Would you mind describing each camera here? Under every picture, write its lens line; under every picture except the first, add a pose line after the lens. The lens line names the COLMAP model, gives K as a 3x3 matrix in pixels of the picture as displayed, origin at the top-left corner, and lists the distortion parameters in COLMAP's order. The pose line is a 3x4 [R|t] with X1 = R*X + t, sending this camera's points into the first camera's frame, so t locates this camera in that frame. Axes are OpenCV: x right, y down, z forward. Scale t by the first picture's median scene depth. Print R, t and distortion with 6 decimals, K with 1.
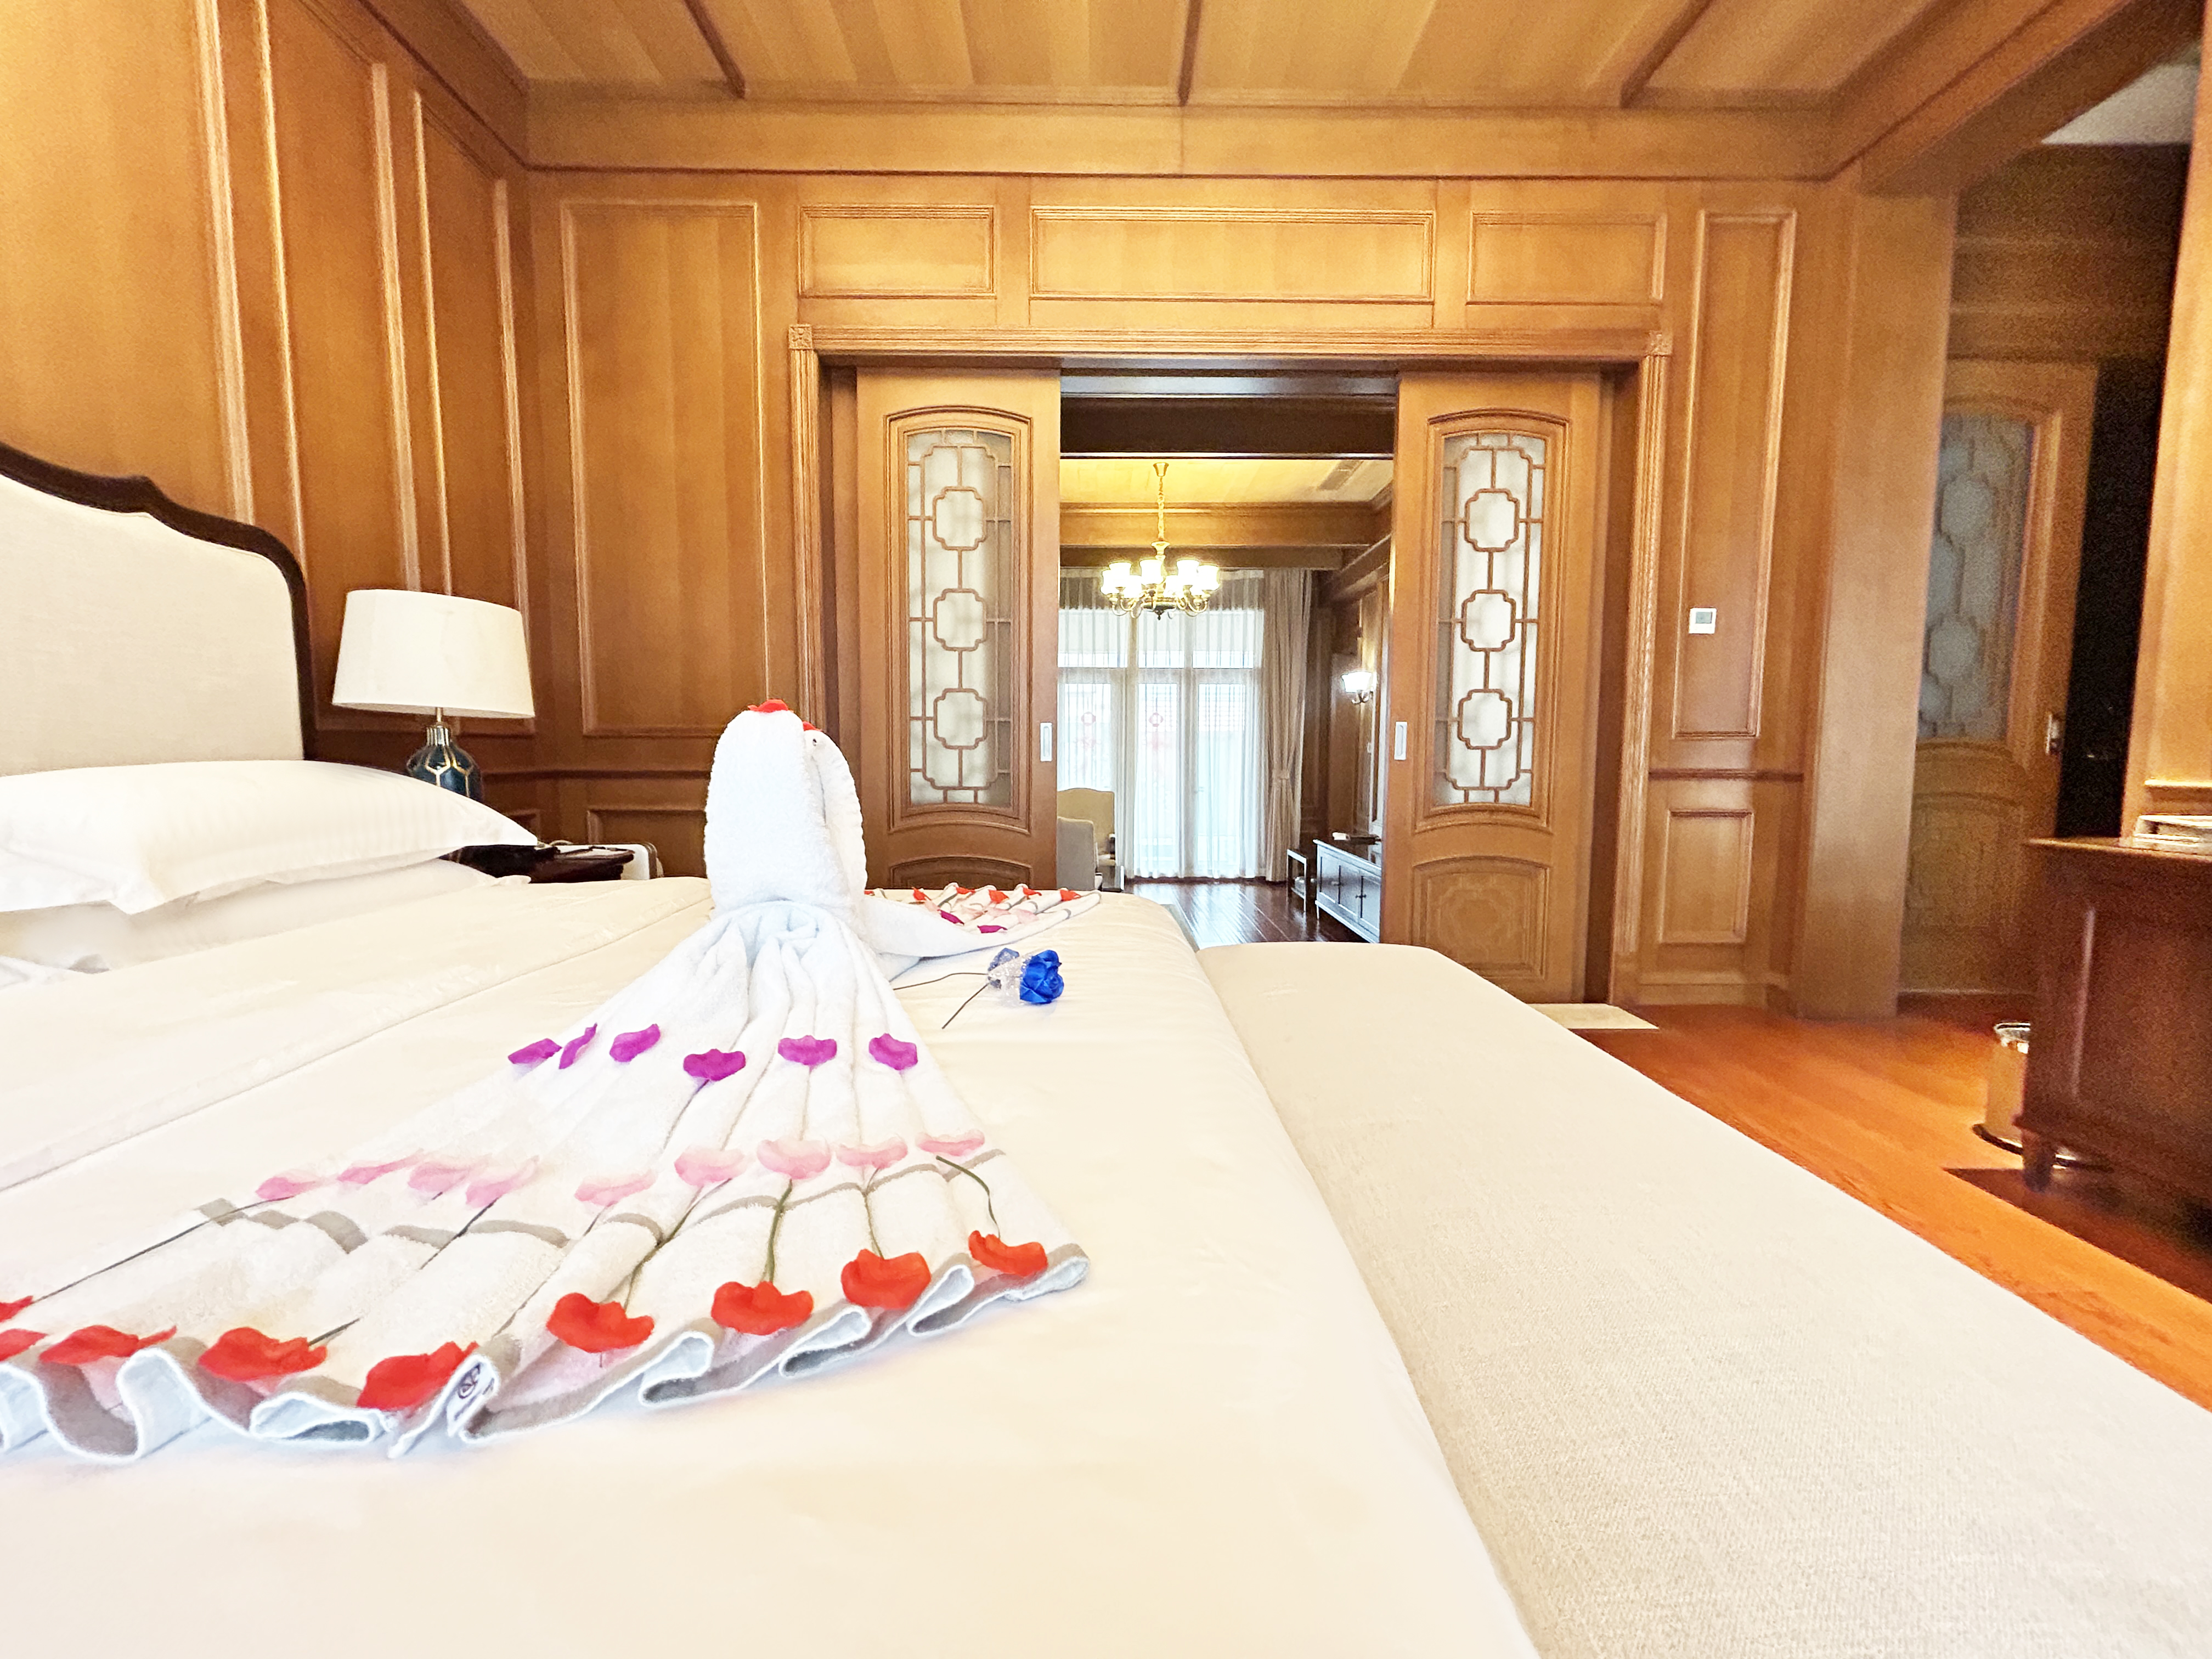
lens RADIAL K [[893.1, 0, 1110.8], [0, 893.1, 825.6], [0, 0, 1]] dist [-0.001253, 0.000065]
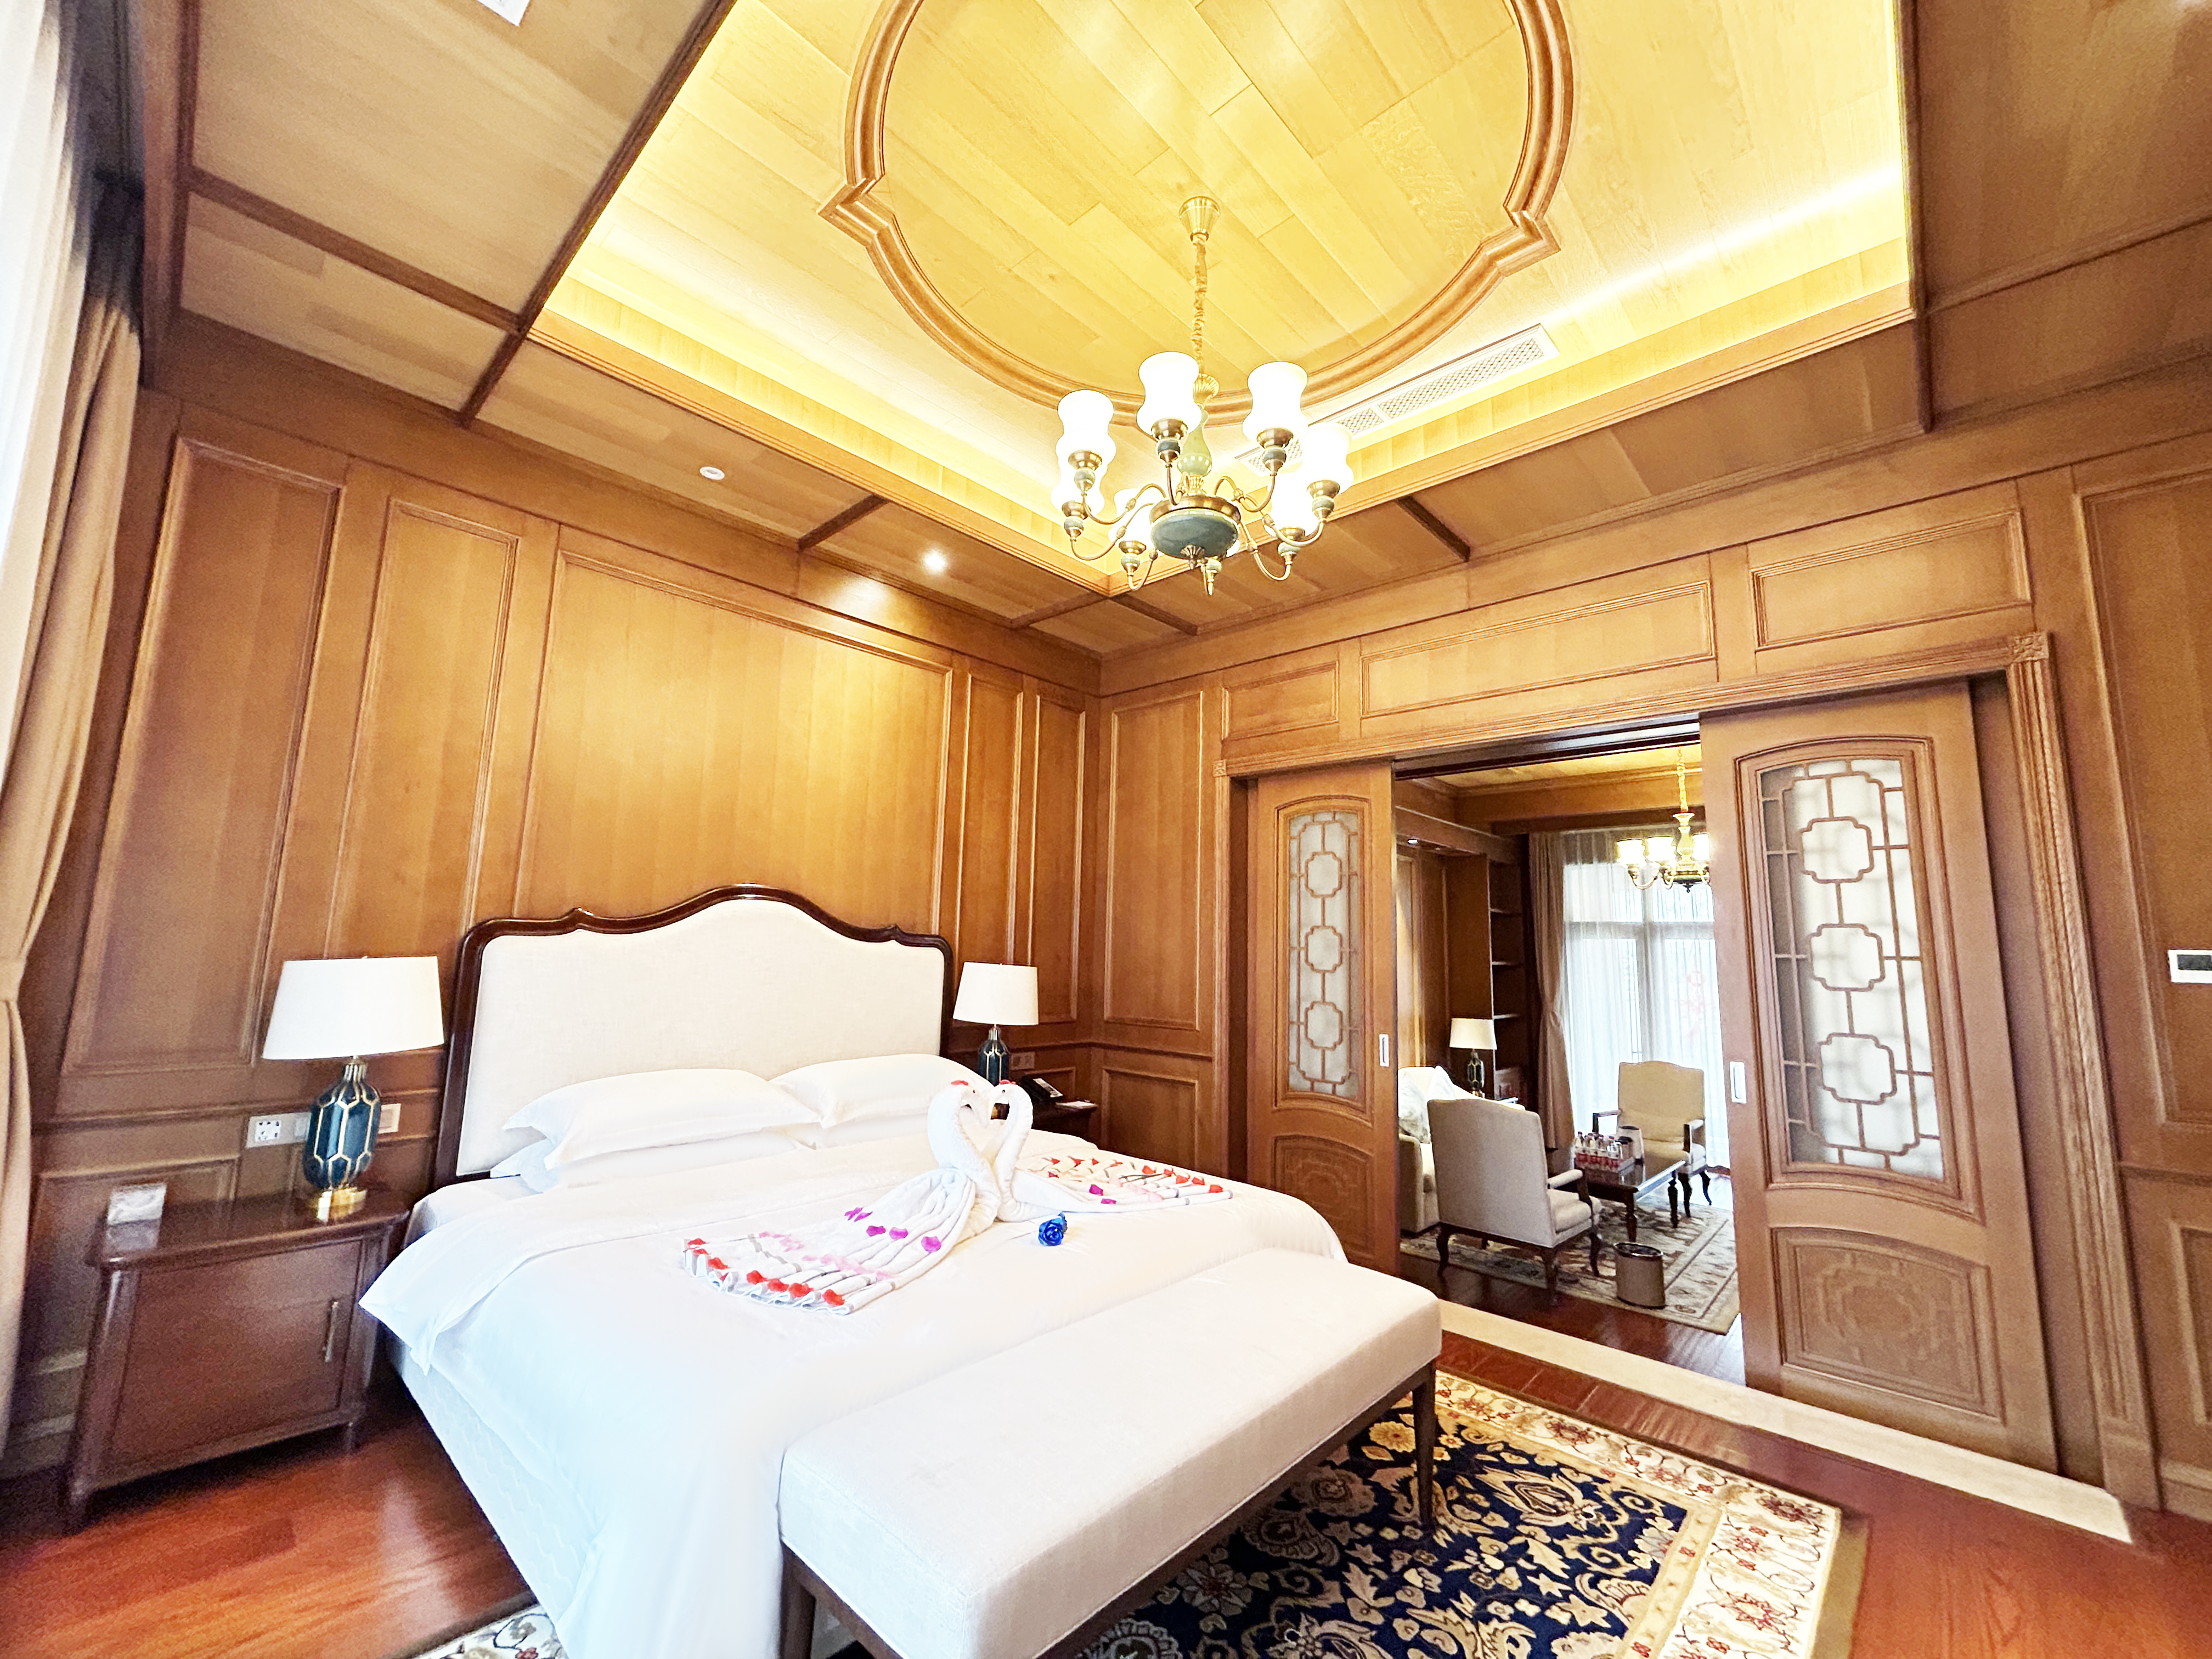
lens RADIAL K [[892.6, 0, 1106.0], [0, 892.6, 829.5], [0, 0, 1]] dist [0.002524, 0.000658]
pose [[0.726822, -0.079161, -0.682249, 0.531355], [-0.083118, 0.975898, -0.201781, -0.115252], [0.681778, 0.203366, 0.702724, -0.184944]]
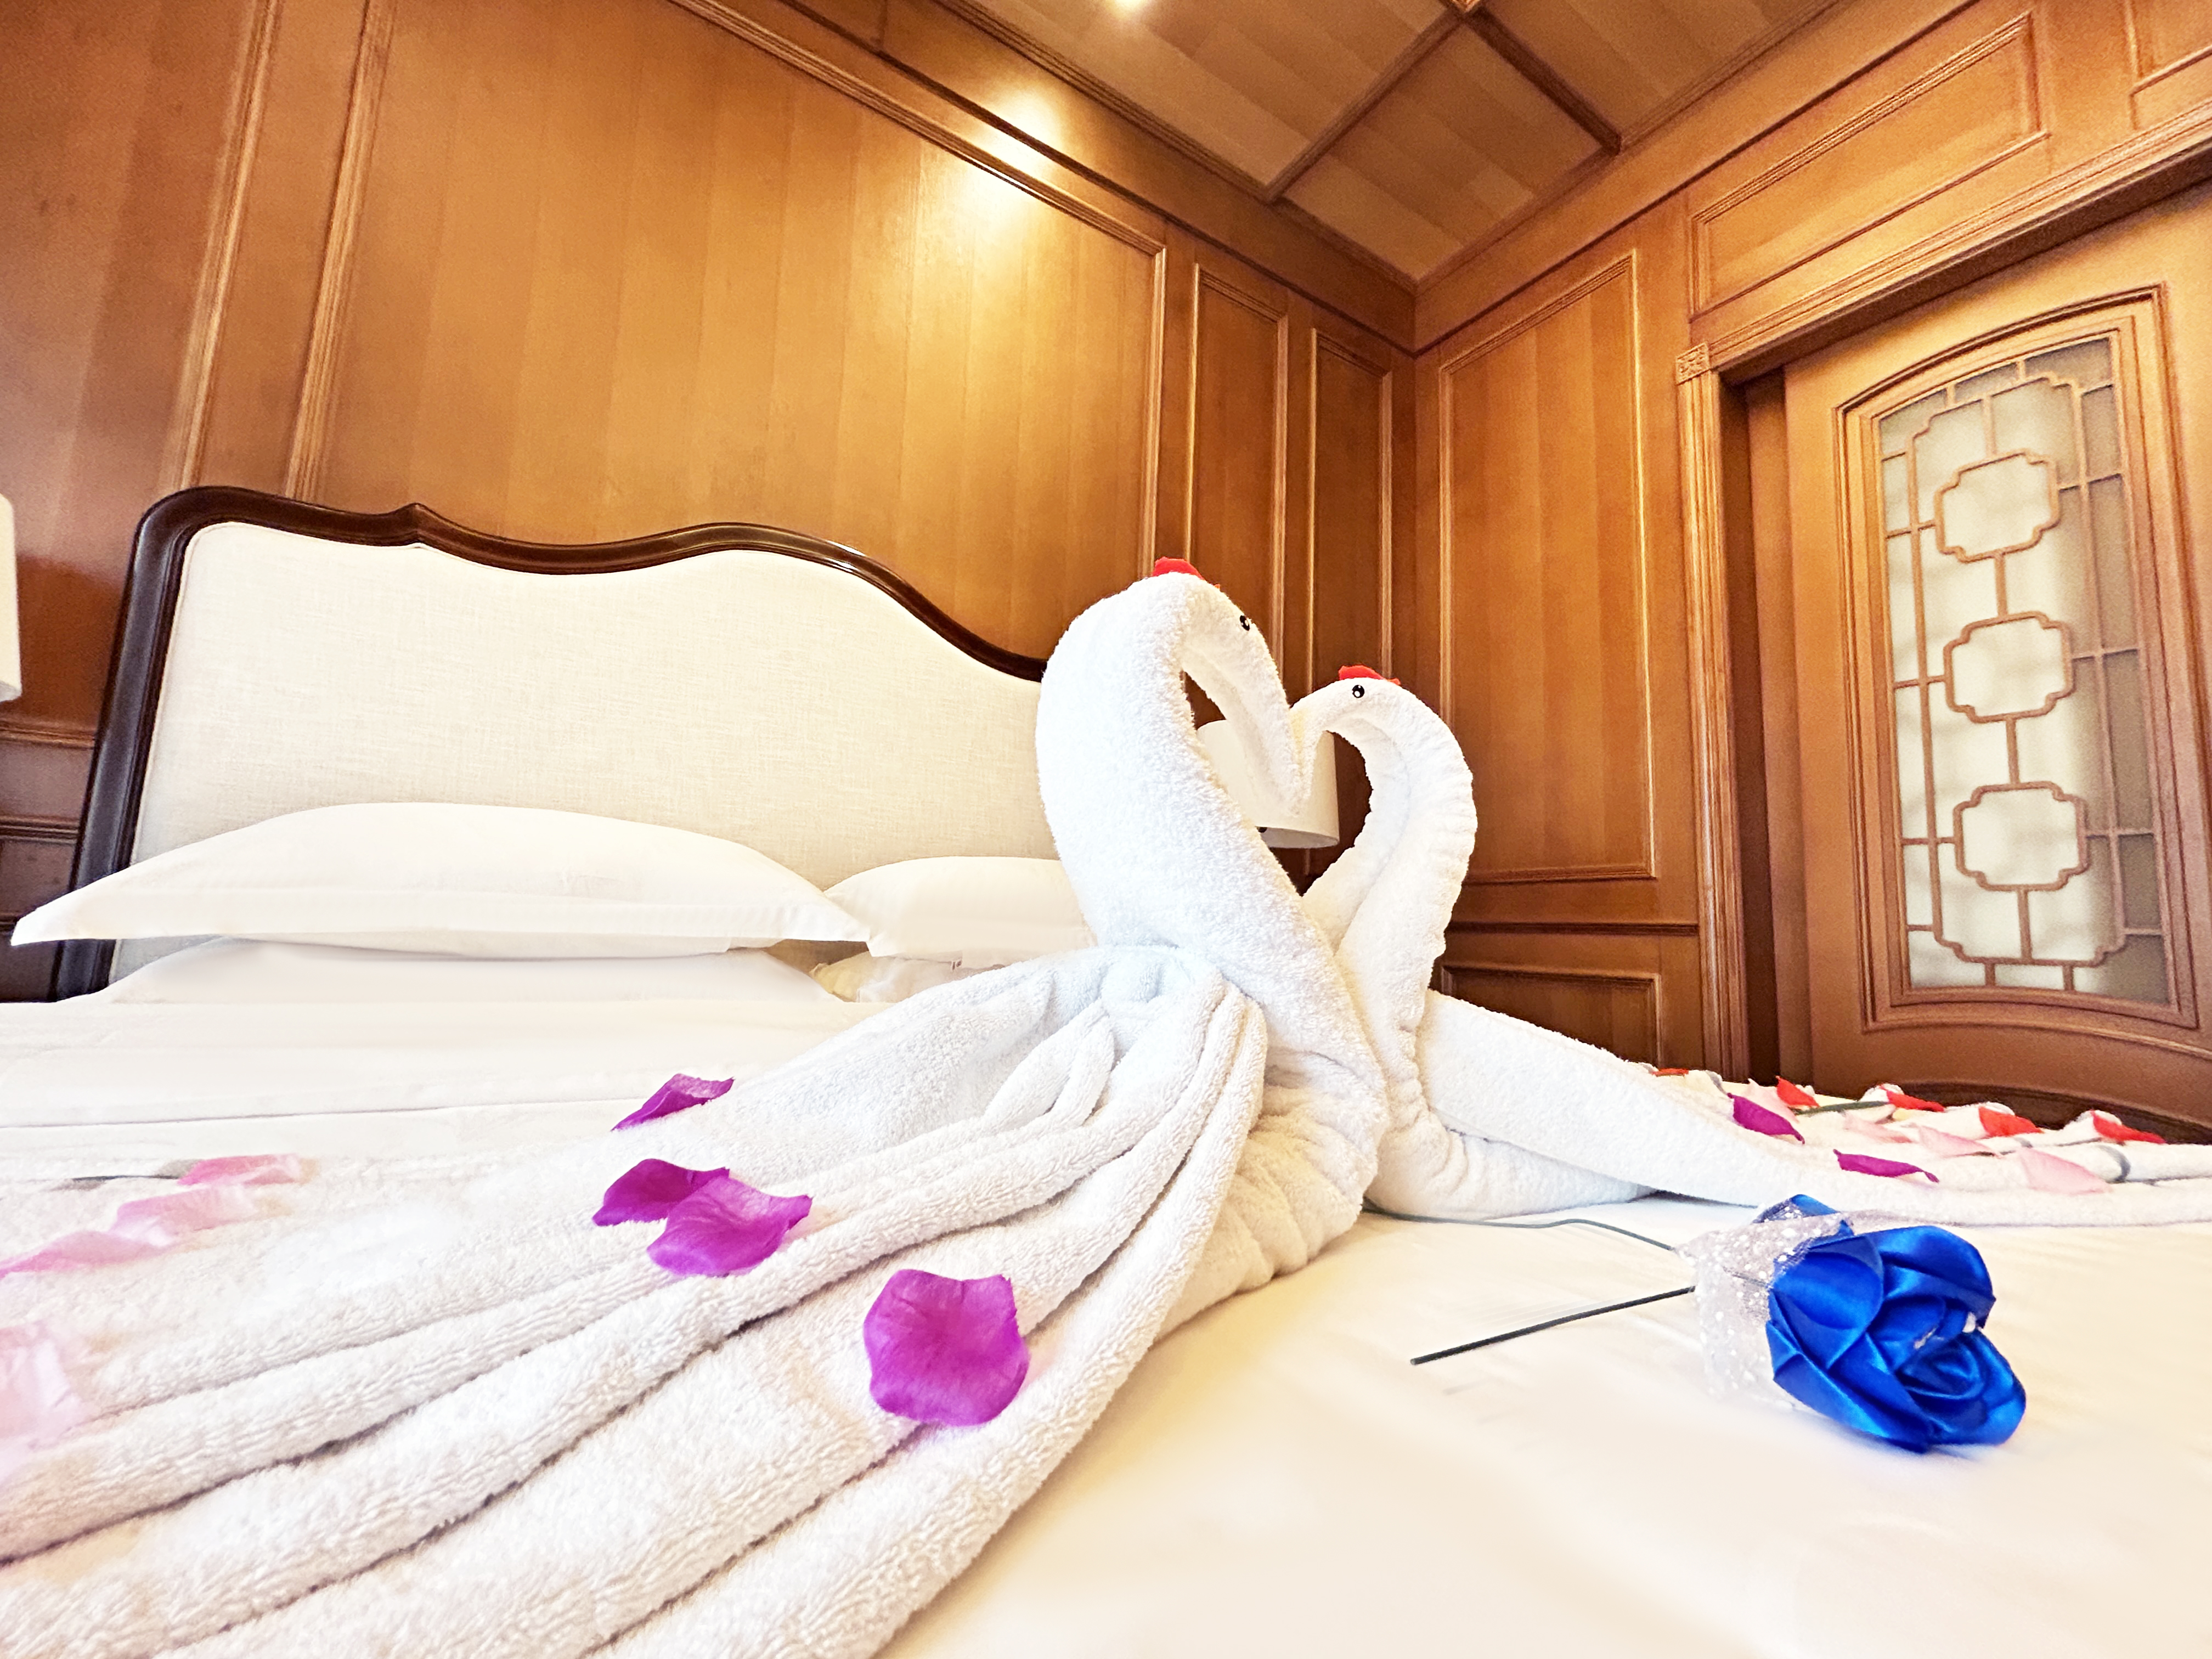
lens RADIAL K [[893.4, 0, 1090.0], [0, 893.4, 824.3], [0, 0, 1]] dist [-0.002577, 0.000017]
pose [[0.510483, -0.086518, -0.855524, 0.013701], [-0.115656, 0.978977, -0.168013, 0.035796], [0.852074, 0.184714, 0.489745, 0.239113]]
